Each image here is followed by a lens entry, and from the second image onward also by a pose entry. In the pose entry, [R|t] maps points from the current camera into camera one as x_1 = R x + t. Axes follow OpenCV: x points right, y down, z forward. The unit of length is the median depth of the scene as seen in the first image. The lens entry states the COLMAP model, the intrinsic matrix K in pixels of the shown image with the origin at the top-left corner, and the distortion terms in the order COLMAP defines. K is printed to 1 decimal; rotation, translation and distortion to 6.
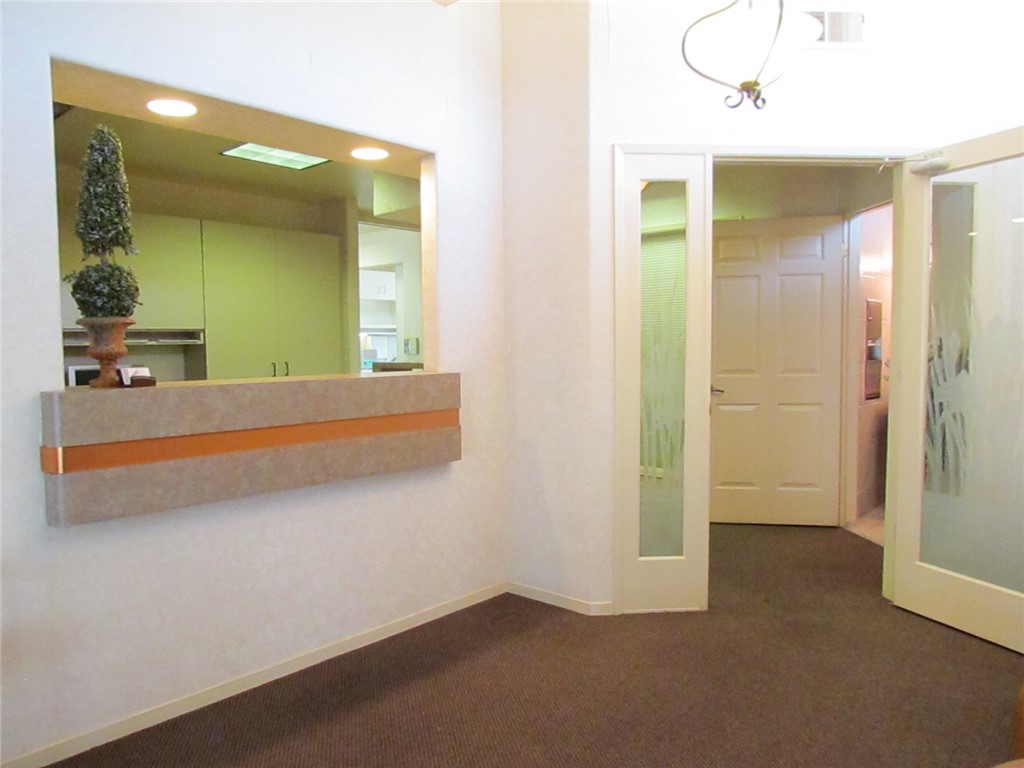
lens RADIAL K [[731.4, 0, 511.2], [0, 731.4, 382.8], [0, 0, 1]] dist [-0.014572, -0.002863]
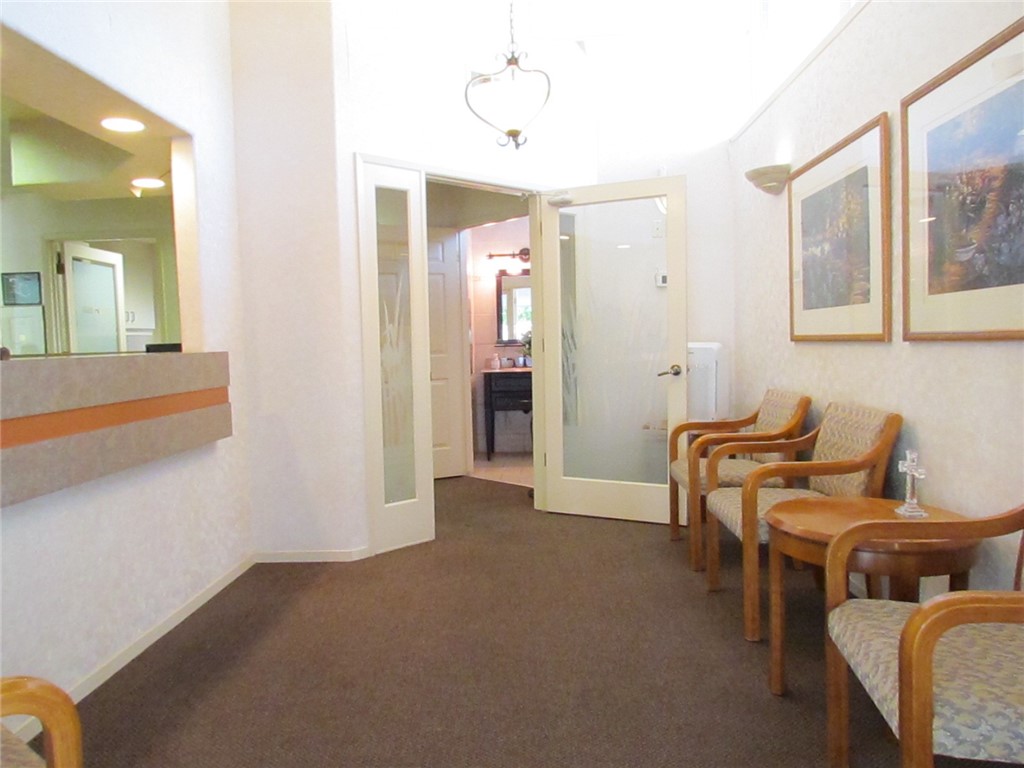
lens RADIAL K [[731.4, 0, 509.7], [0, 731.4, 384.3], [0, 0, 1]] dist [-0.014572, -0.002863]
pose [[0.775278, -0.050056, 0.629634, -0.418917], [0.052586, 0.998509, 0.014632, 0.038617], [-0.629427, 0.021766, 0.776754, -0.053254]]
